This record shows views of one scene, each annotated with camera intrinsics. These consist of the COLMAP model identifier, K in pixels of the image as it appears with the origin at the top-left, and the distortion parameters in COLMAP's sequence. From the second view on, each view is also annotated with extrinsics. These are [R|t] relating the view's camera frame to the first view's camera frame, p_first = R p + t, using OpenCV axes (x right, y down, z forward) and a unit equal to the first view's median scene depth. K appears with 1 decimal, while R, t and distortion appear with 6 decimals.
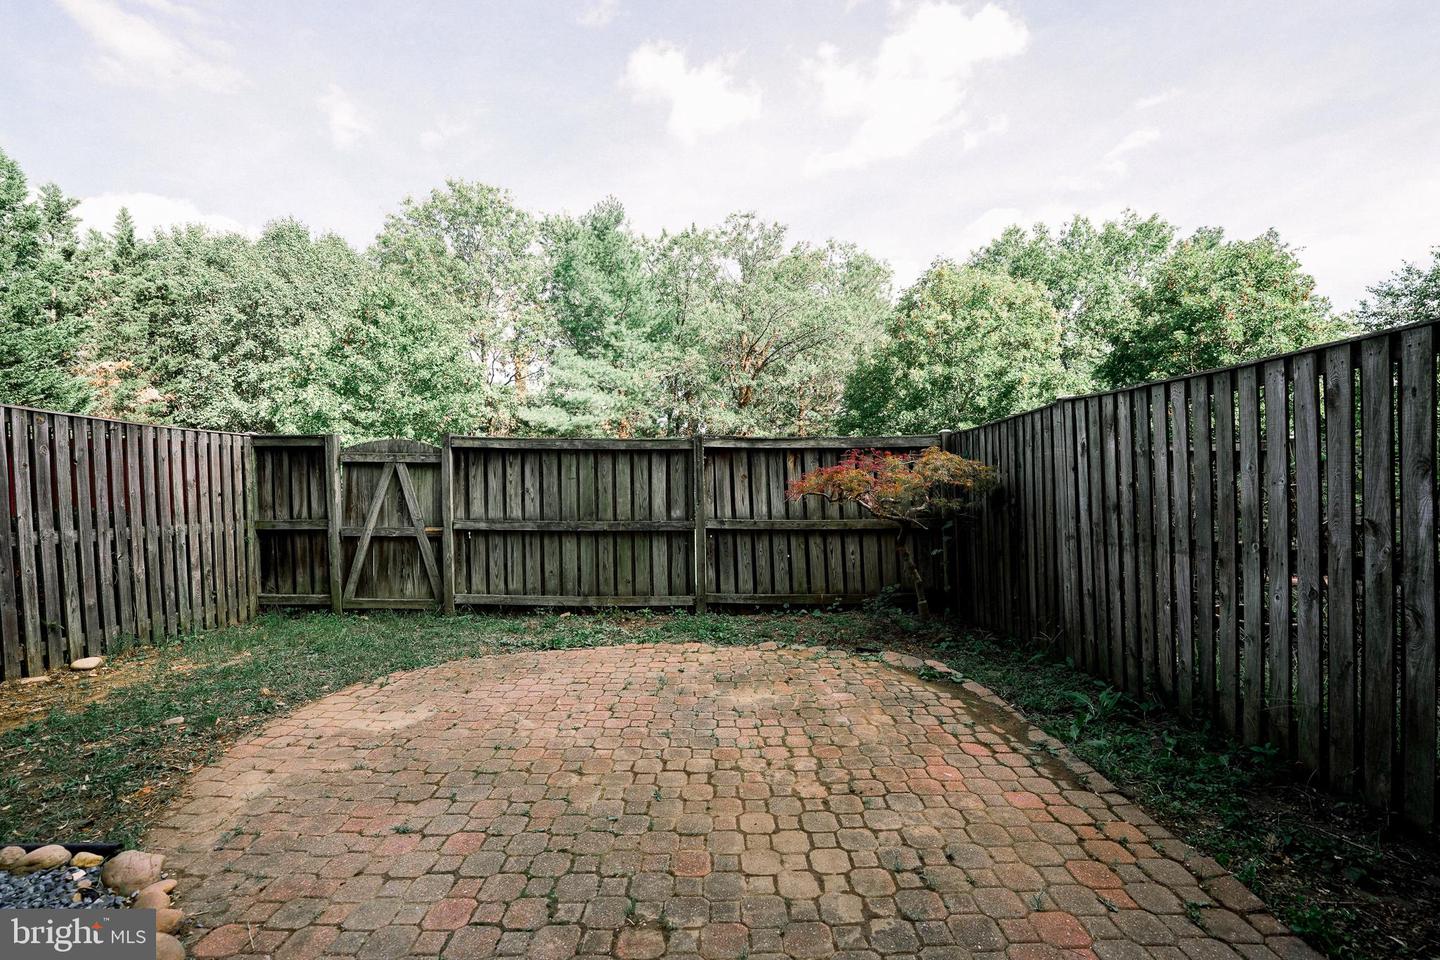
lens RADIAL K [[580.8, 0, 721.8], [0, 580.8, 482.2], [0, 0, 1]] dist [-0.032671, 0.006038]
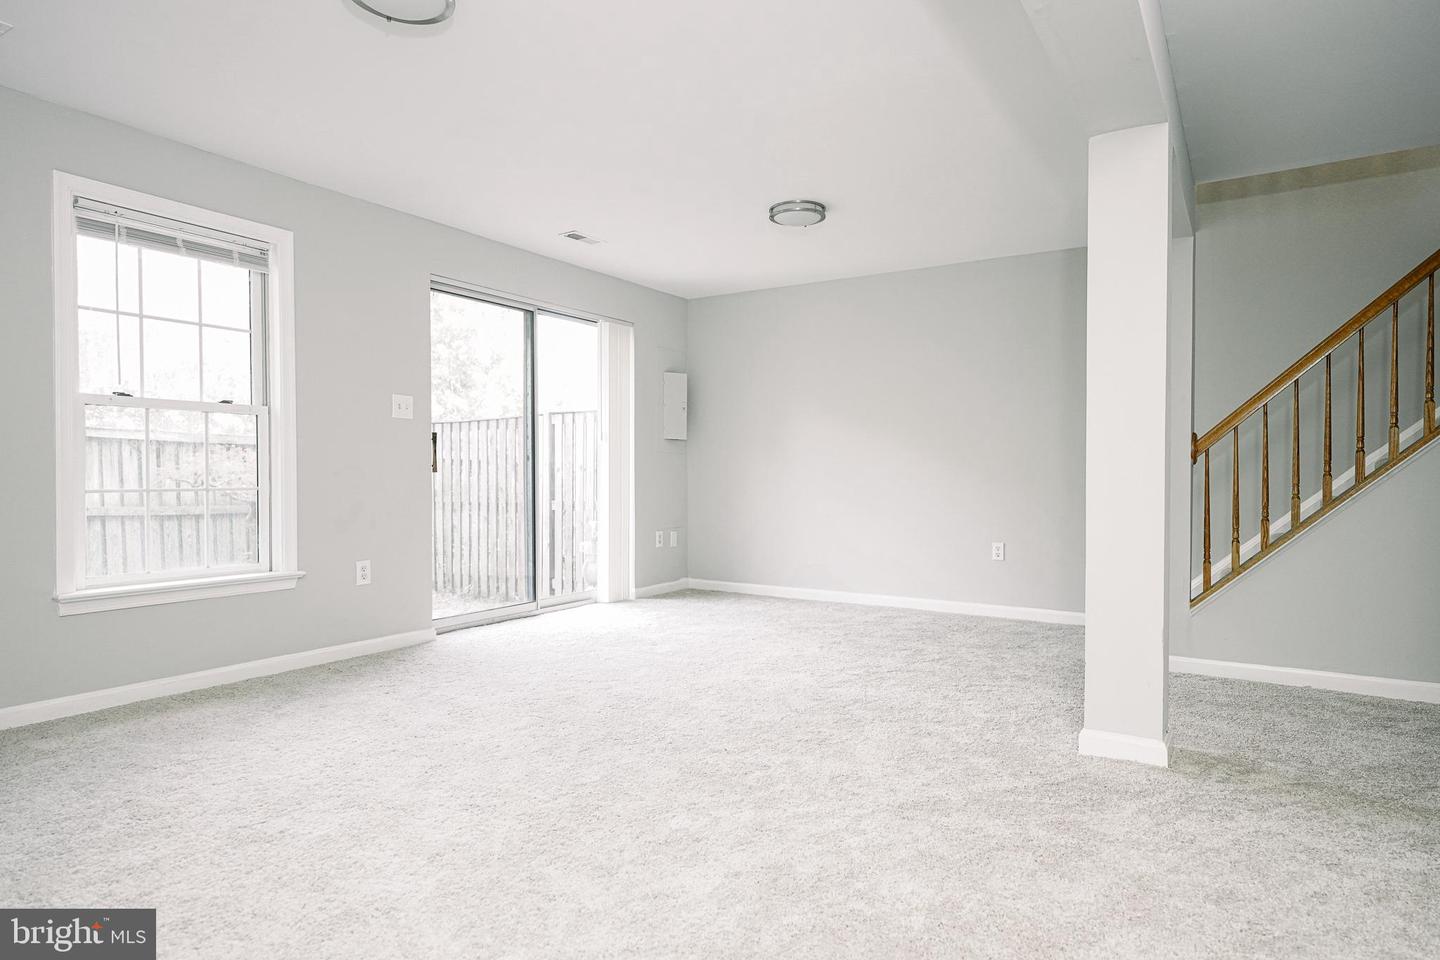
lens RADIAL K [[830.5, 0, 720.0], [0, 830.5, 480.0], [0, 0, 1]] dist [-0.001092, -0.000113]
pose [[0.537968, 0.024172, 0.842618, -0.567610], [-0.008336, 0.999692, -0.023356, 0.042475], [-0.842924, 0.005541, 0.538004, -0.709331]]
